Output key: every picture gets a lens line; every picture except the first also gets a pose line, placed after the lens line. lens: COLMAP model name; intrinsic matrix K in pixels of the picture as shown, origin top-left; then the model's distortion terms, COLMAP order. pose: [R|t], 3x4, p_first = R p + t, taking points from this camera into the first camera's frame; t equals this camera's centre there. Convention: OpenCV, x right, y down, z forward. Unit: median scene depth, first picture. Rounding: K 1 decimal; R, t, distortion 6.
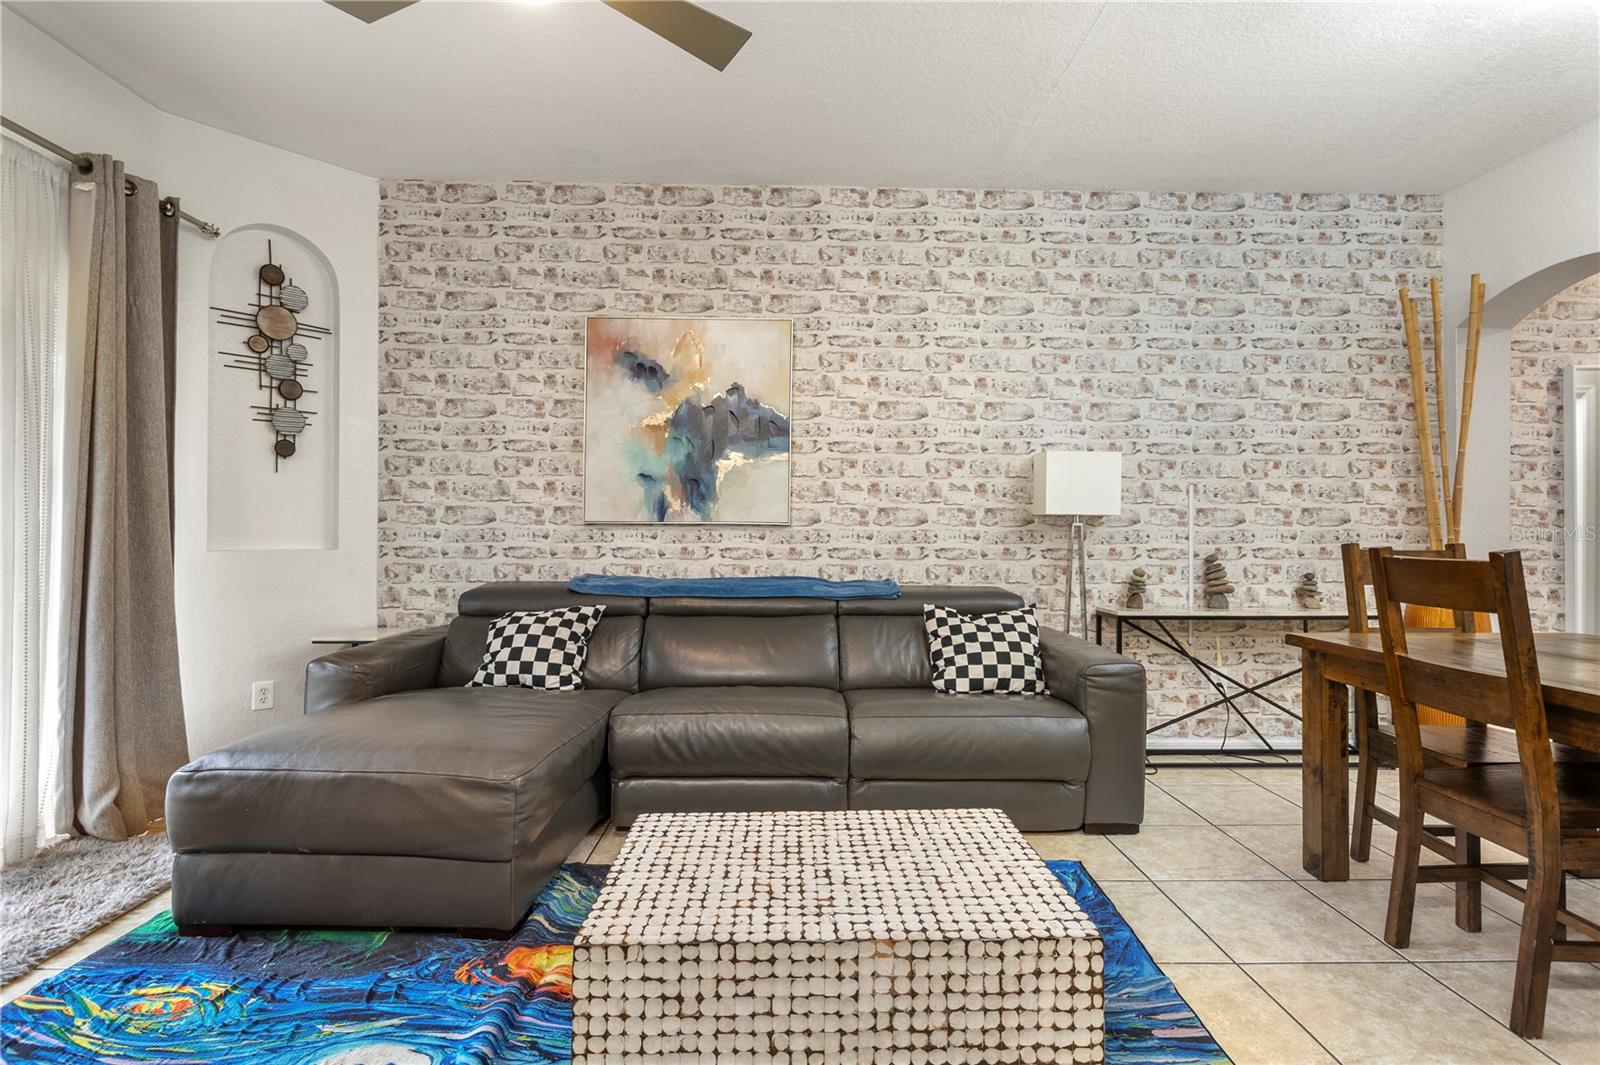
lens RADIAL K [[757.9, 0, 800.0], [0, 757.9, 532.5], [0, 0, 1]] dist [-0.001623, 0.001125]
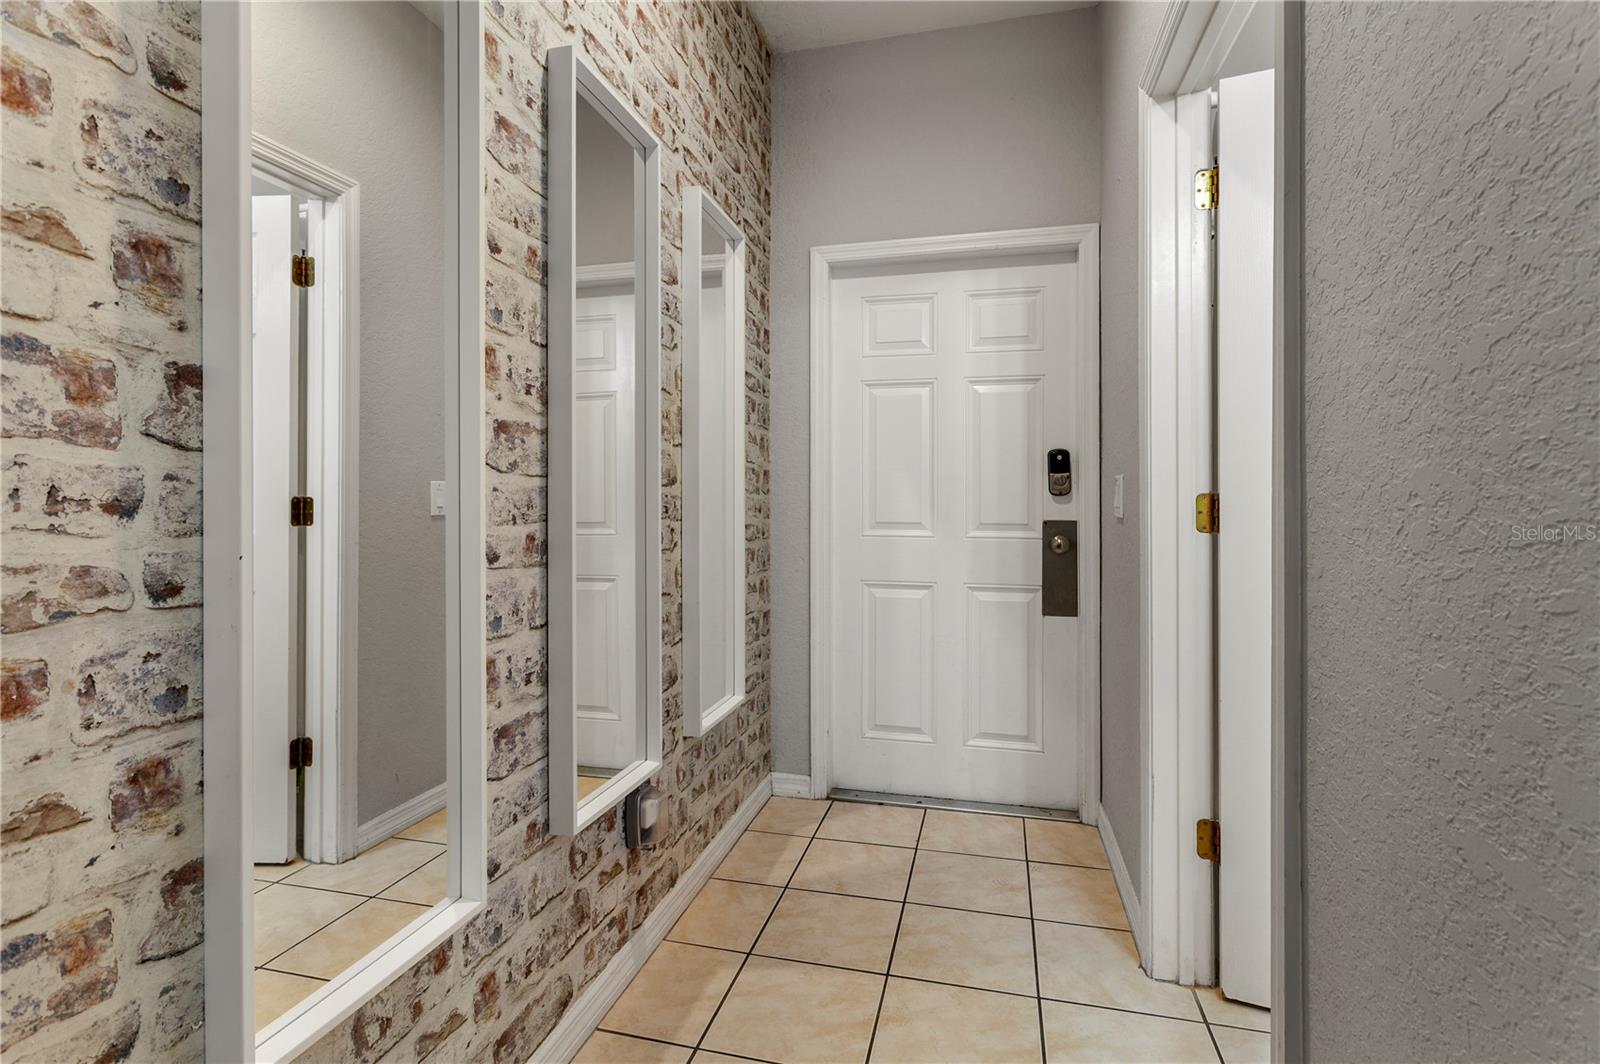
lens RADIAL K [[757.9, 0, 800.0], [0, 757.9, 532.0], [0, 0, 1]] dist [-0.001623, 0.001125]
pose [[0.257389, -0.003855, 0.966300, 0.908428], [-0.003604, 0.999981, 0.004949, 0.014789], [-0.966301, -0.004756, 0.257371, 0.840661]]
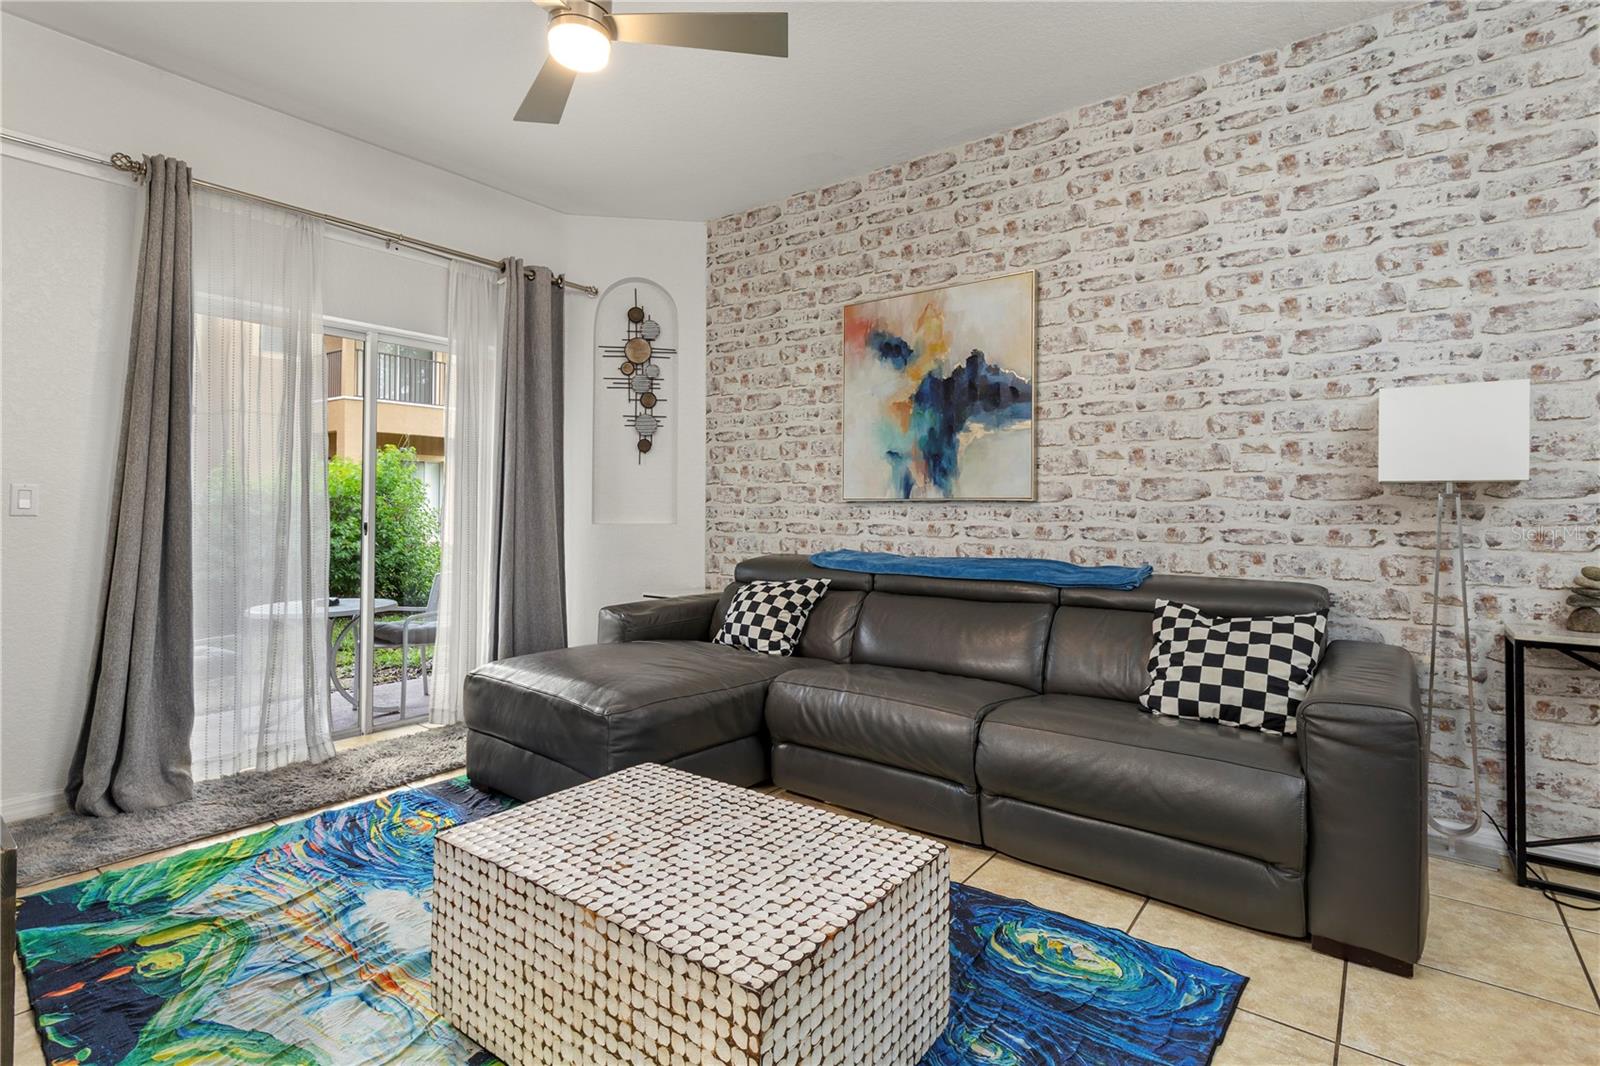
lens RADIAL K [[769.6, 0, 806.6], [0, 769.6, 500.7], [0, 0, 1]] dist [-0.002065, 0.000902]
pose [[0.785462, -0.010228, -0.618826, 0.358349], [0.001729, 0.999896, -0.014332, 0.002592], [0.618908, 0.010187, 0.785397, 0.134943]]
